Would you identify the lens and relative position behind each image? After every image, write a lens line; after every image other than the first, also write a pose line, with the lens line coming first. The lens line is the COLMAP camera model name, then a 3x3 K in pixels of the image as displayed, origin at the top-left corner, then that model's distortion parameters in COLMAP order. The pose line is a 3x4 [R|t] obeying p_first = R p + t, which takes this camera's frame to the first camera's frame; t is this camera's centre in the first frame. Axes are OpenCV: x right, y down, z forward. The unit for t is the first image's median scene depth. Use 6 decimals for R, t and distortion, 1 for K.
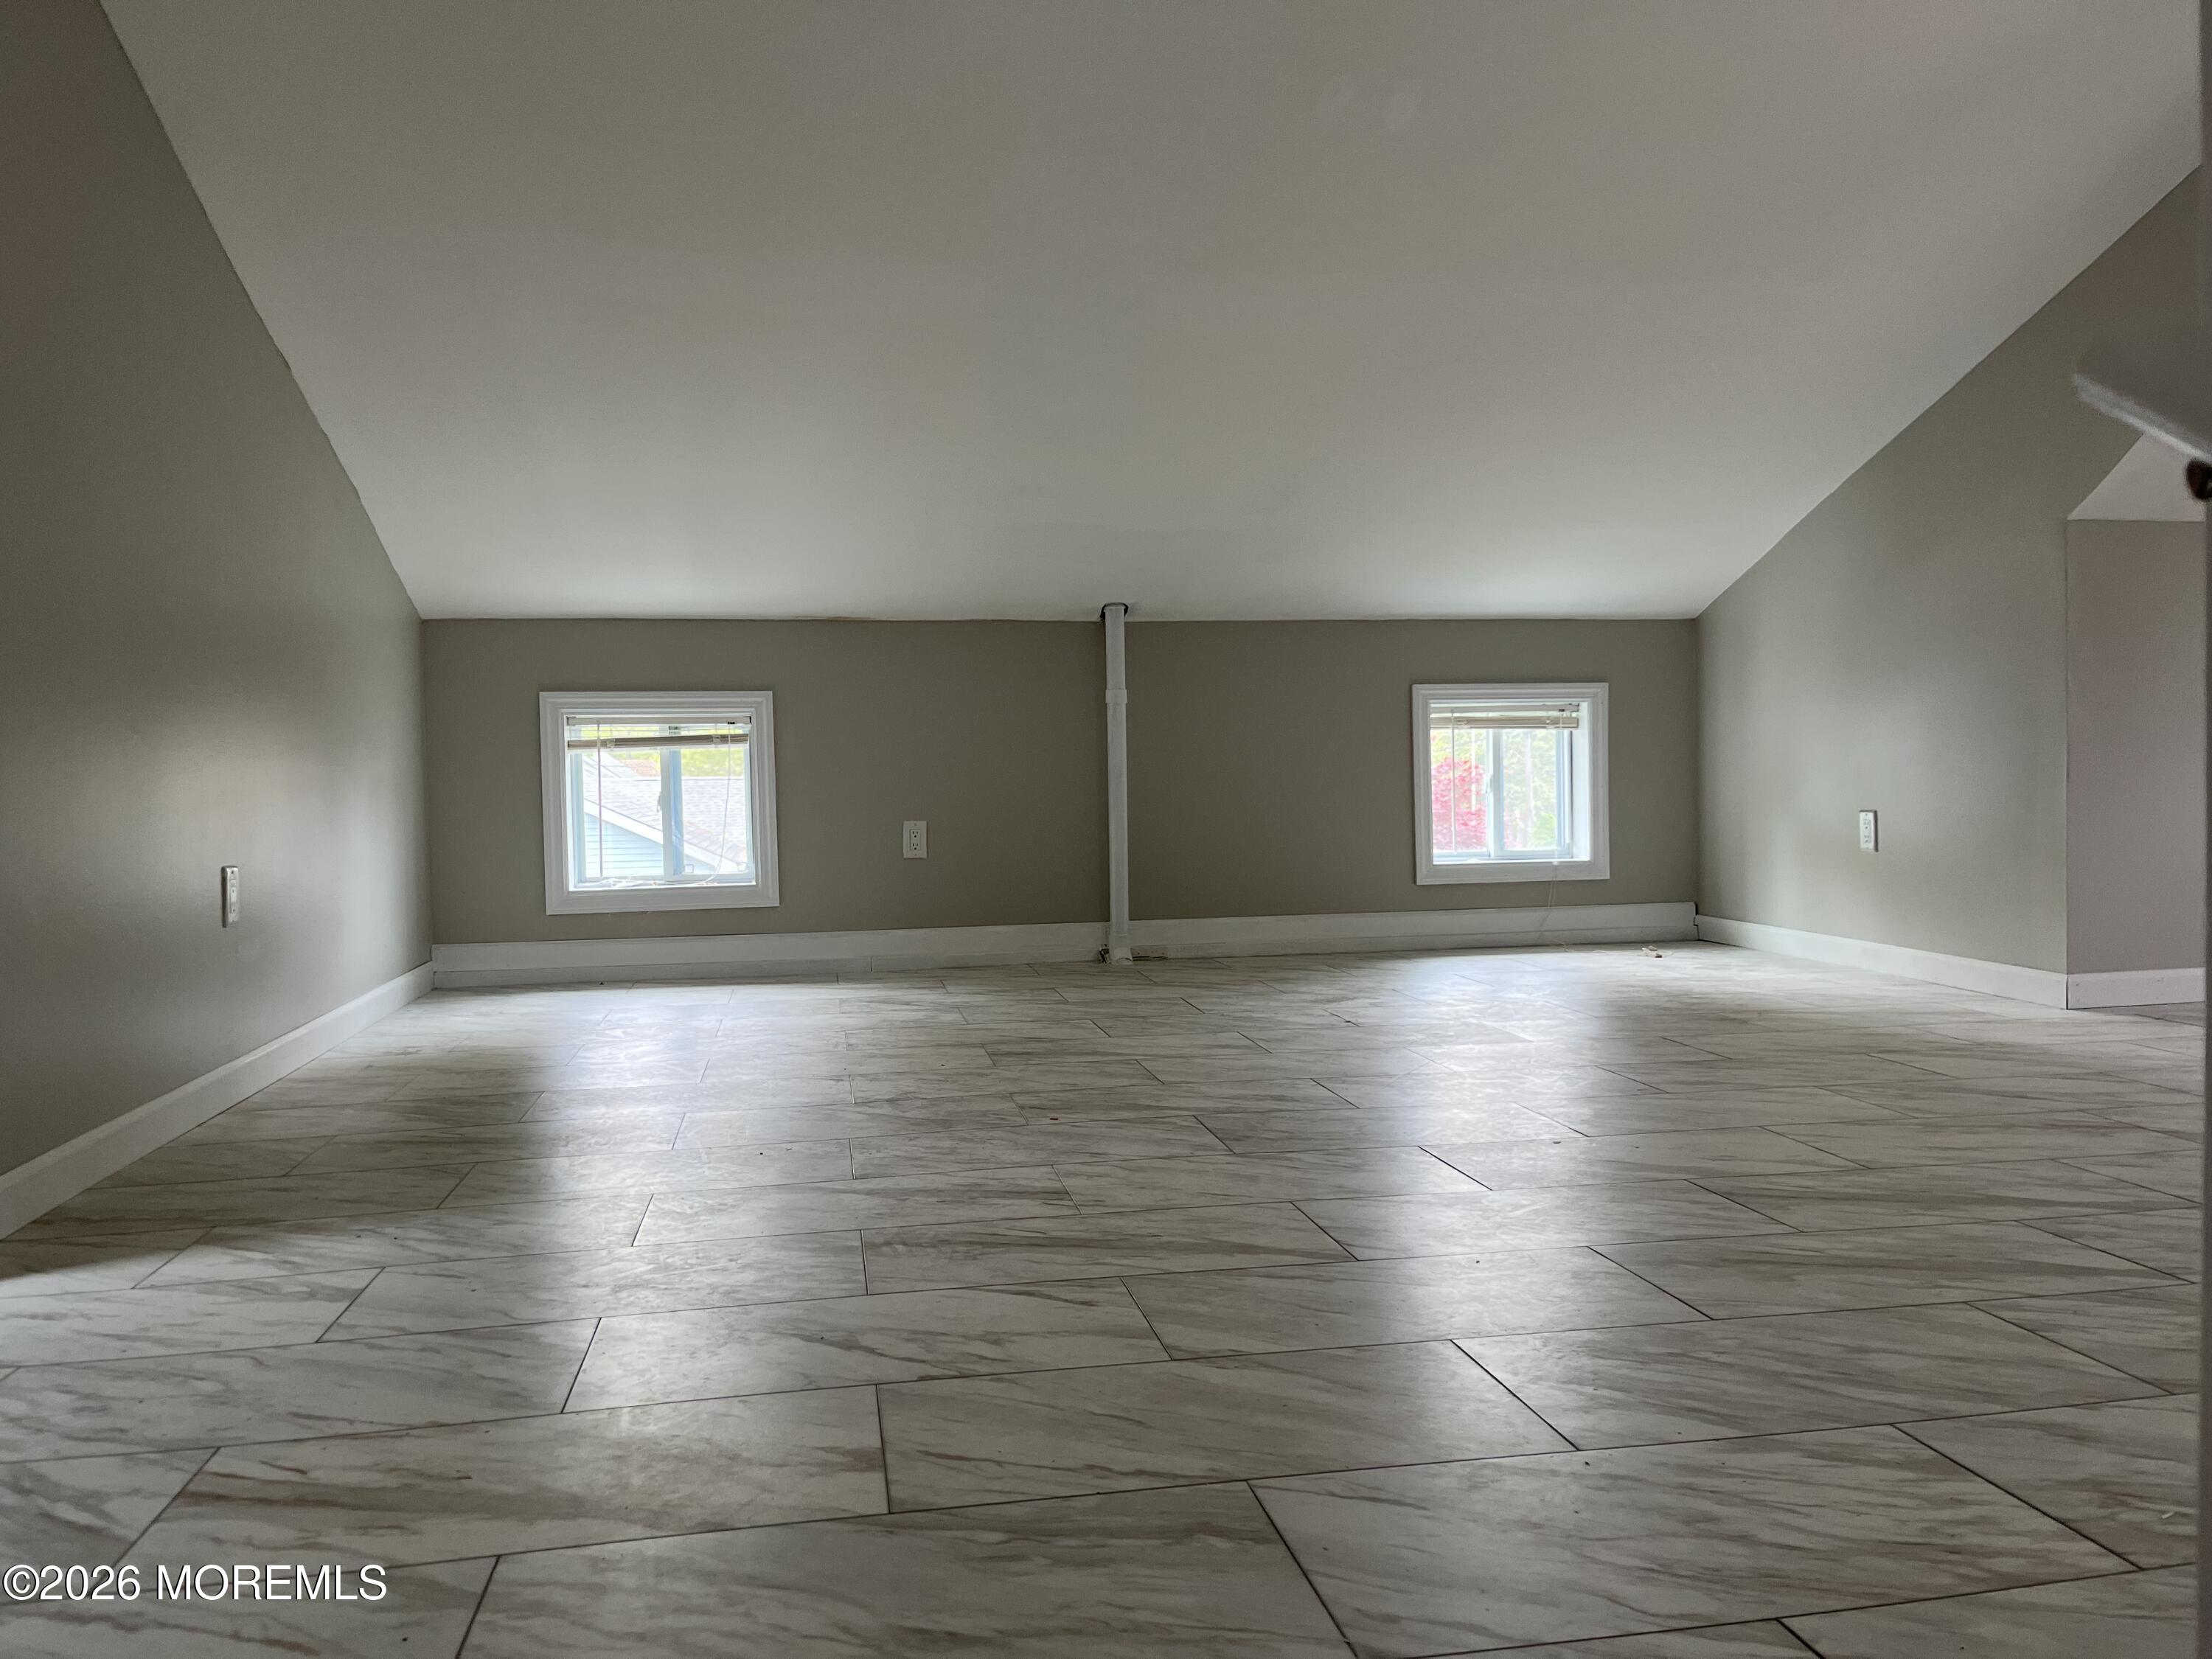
lens RADIAL K [[1664.4, 0, 1093.2], [0, 1664.4, 849.4], [0, 0, 1]] dist [0.048693, -0.063076]
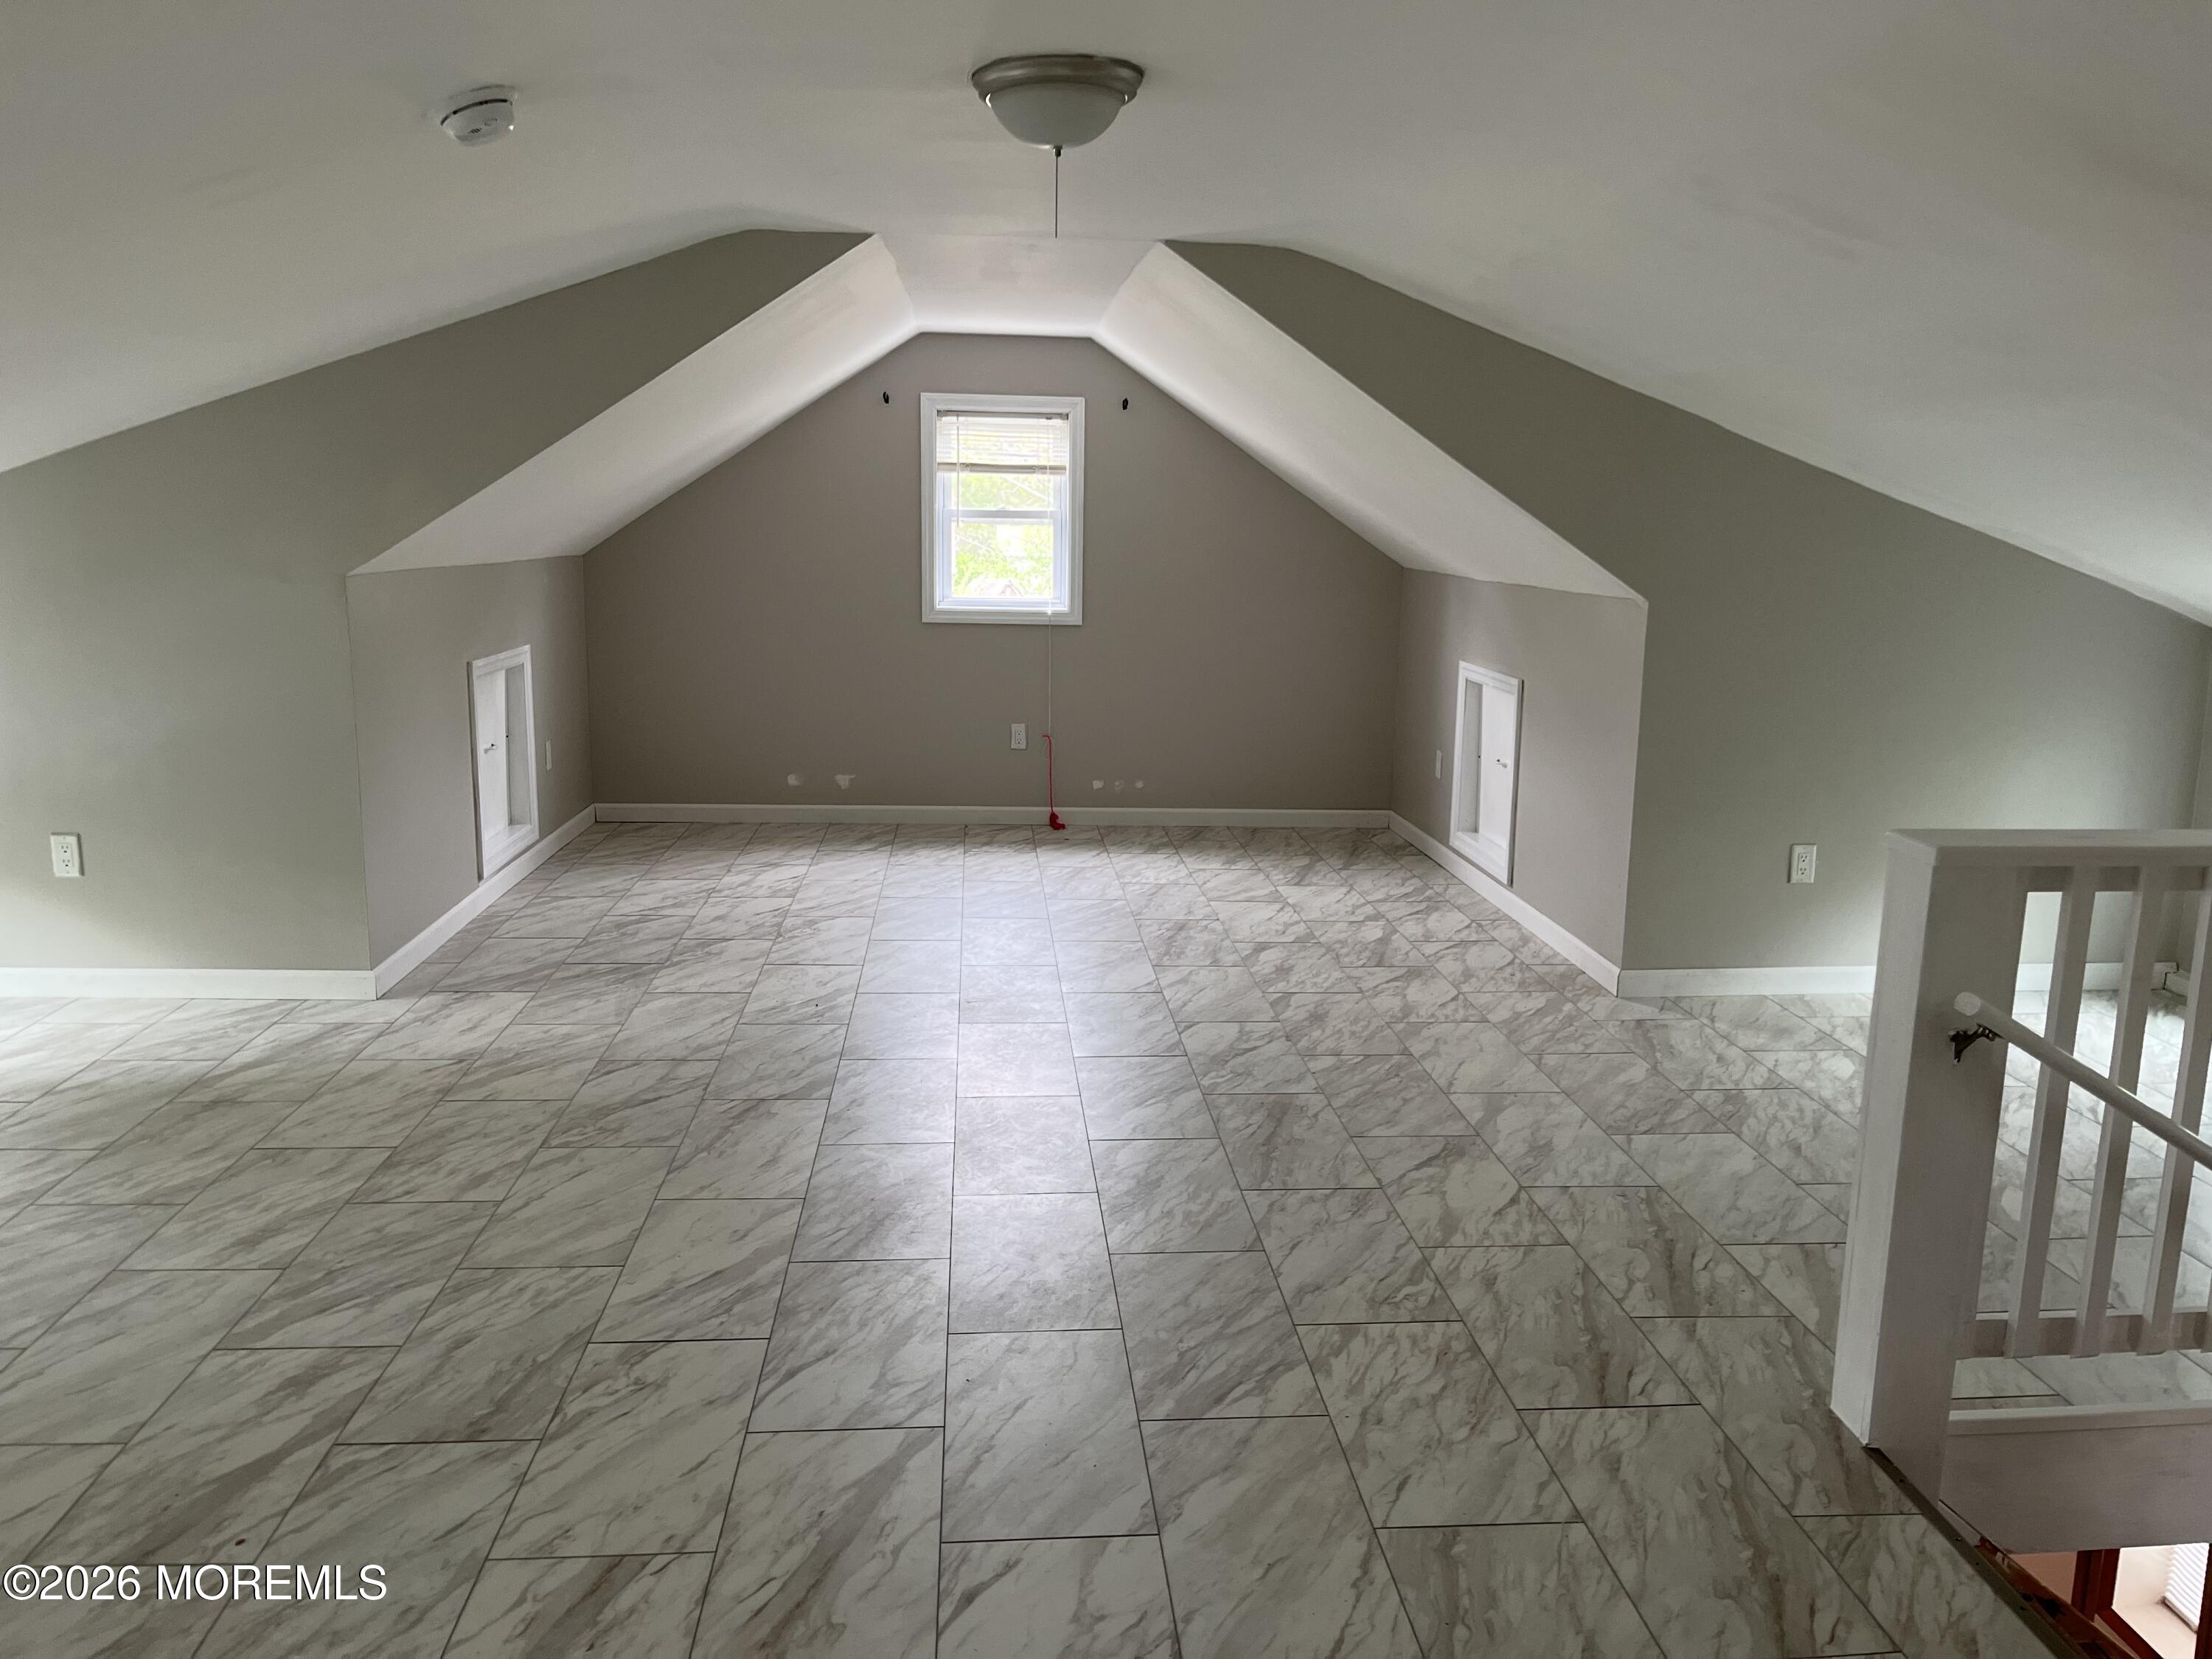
lens RADIAL K [[1664.4, 0, 1093.2], [0, 1664.4, 849.4], [0, 0, 1]] dist [0.048693, -0.063076]
pose [[0.096567, -0.181640, 0.978612, -1.137759], [0.022606, 0.983354, 0.180290, -0.470813], [-0.995070, 0.004712, 0.099066, 0.867590]]
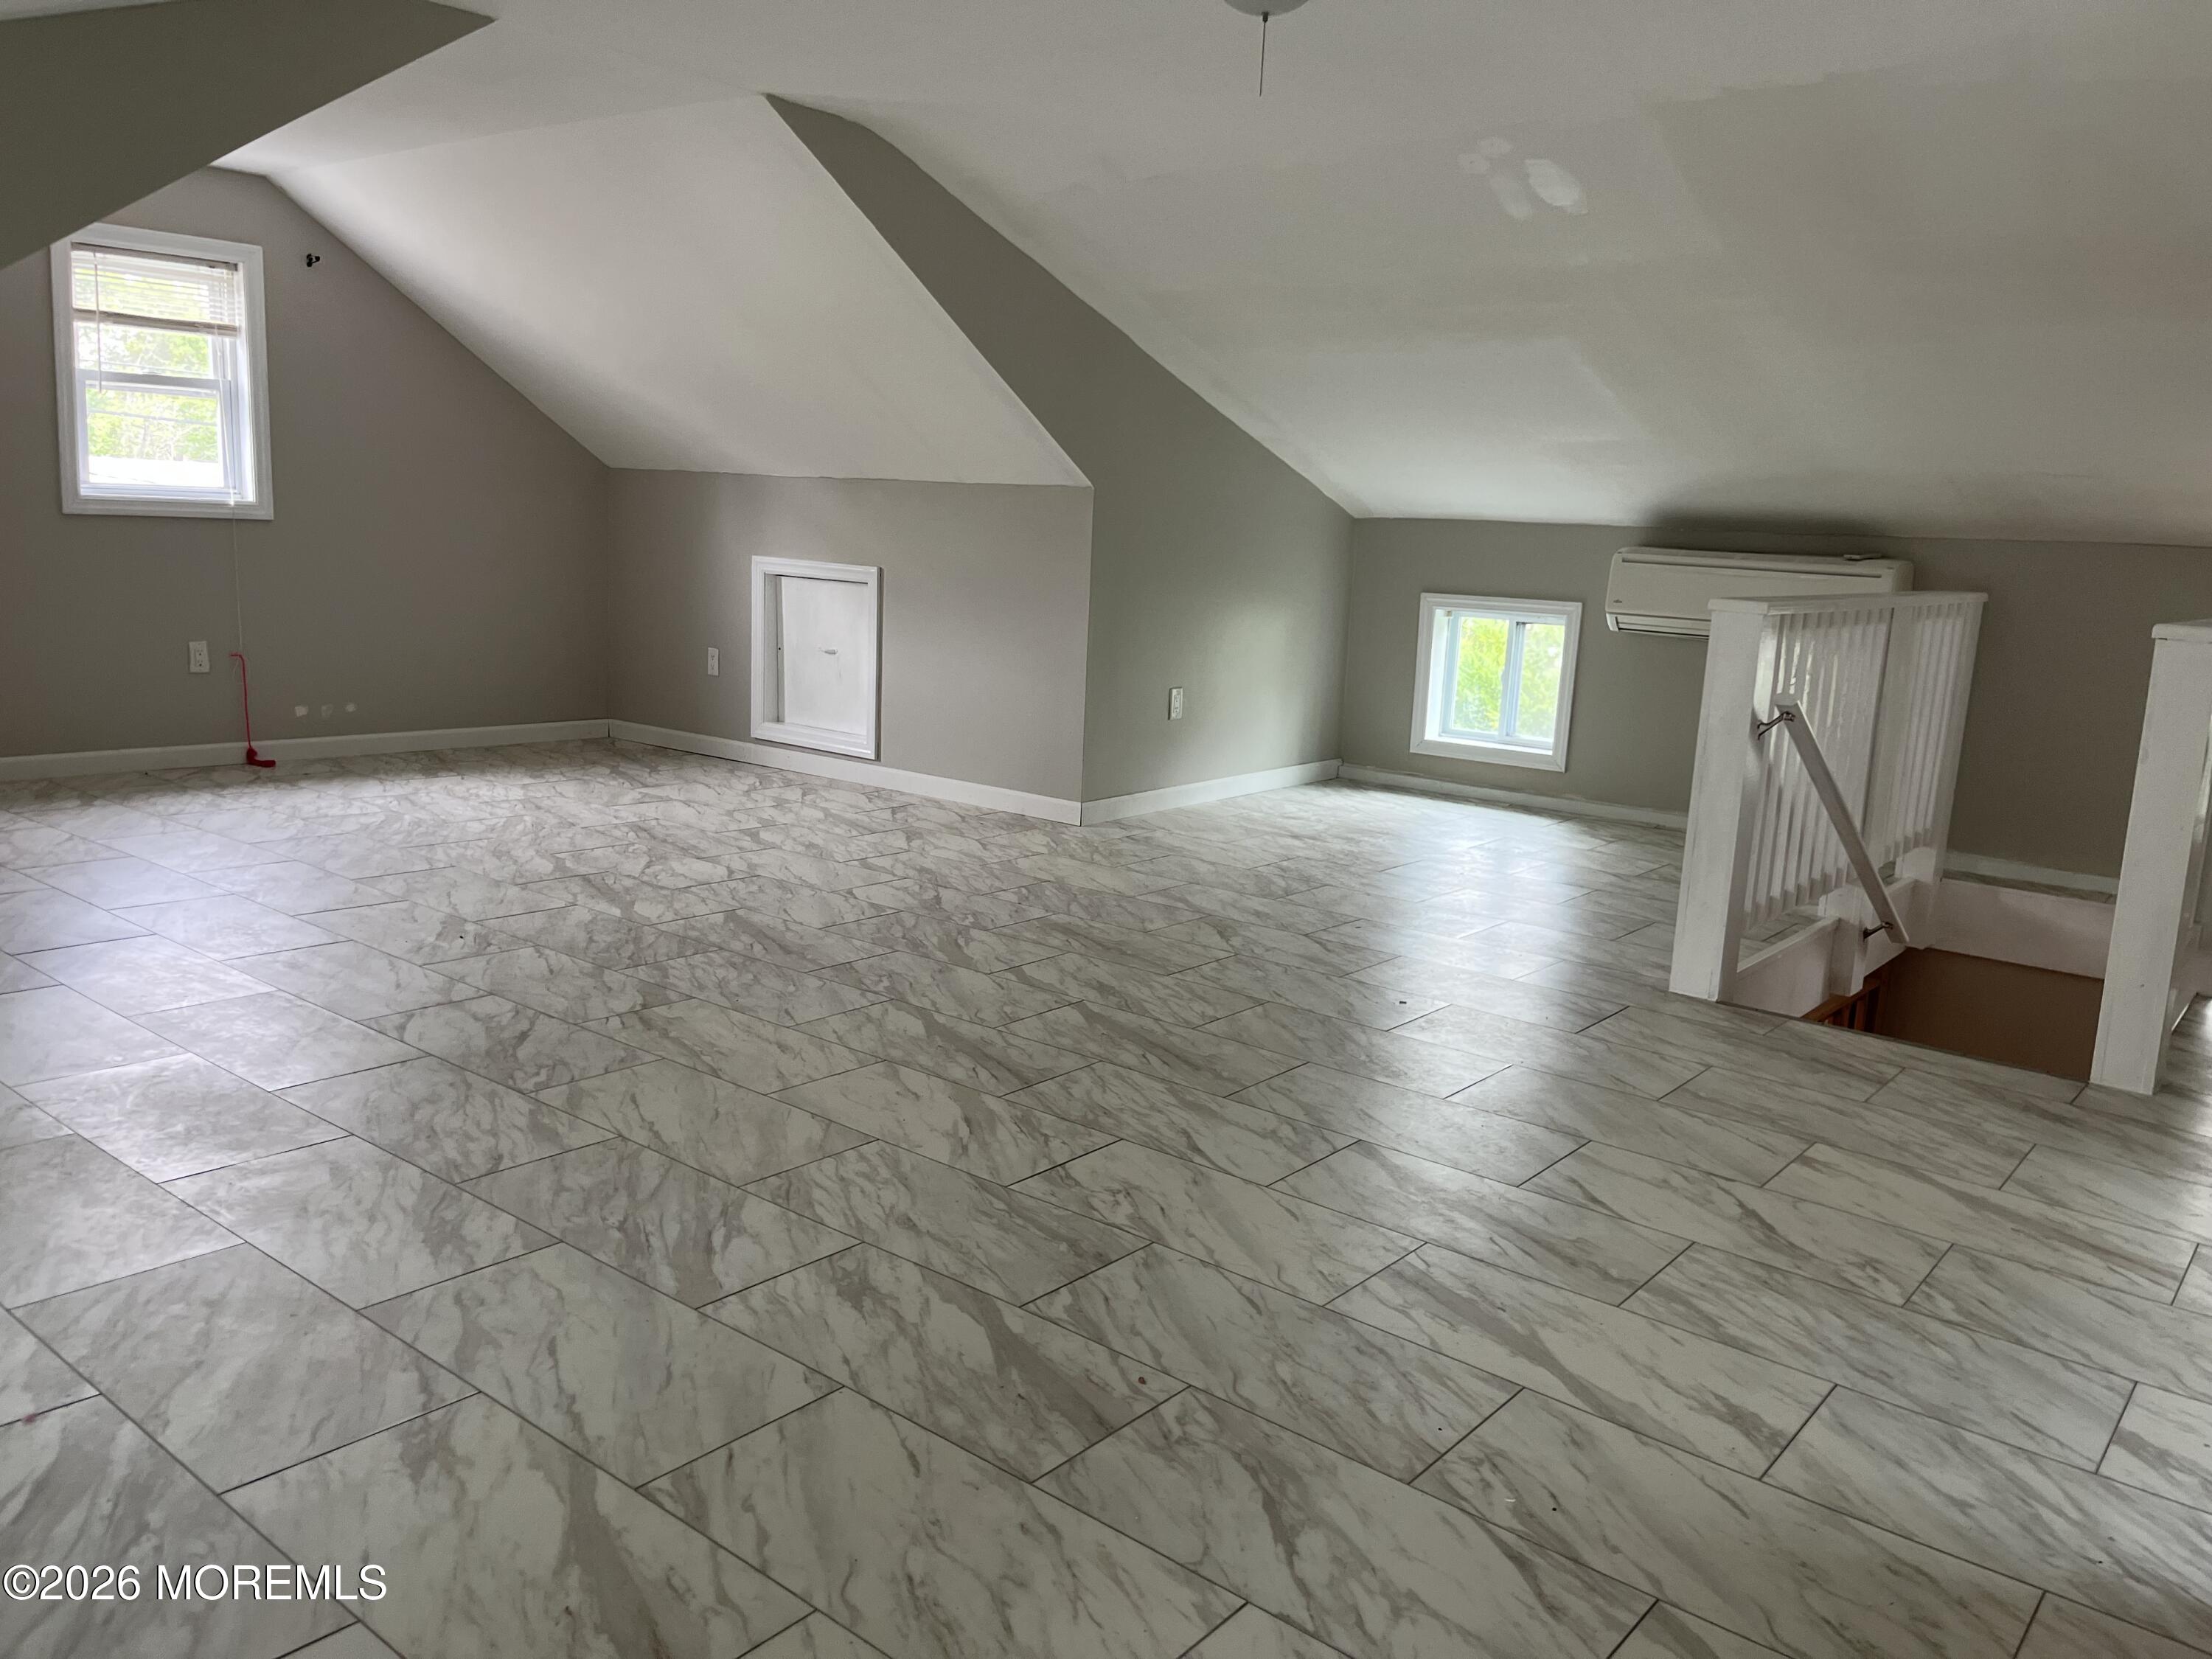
lens RADIAL K [[1694.8, 0, 1105.1], [0, 1694.8, 826.2], [0, 0, 1]] dist [0.061239, -0.074684]
pose [[-0.657531, -0.150624, 0.738218, -0.855142], [-0.007370, 0.981051, 0.193607, -0.350724], [-0.753391, 0.121862, -0.646182, 2.394389]]
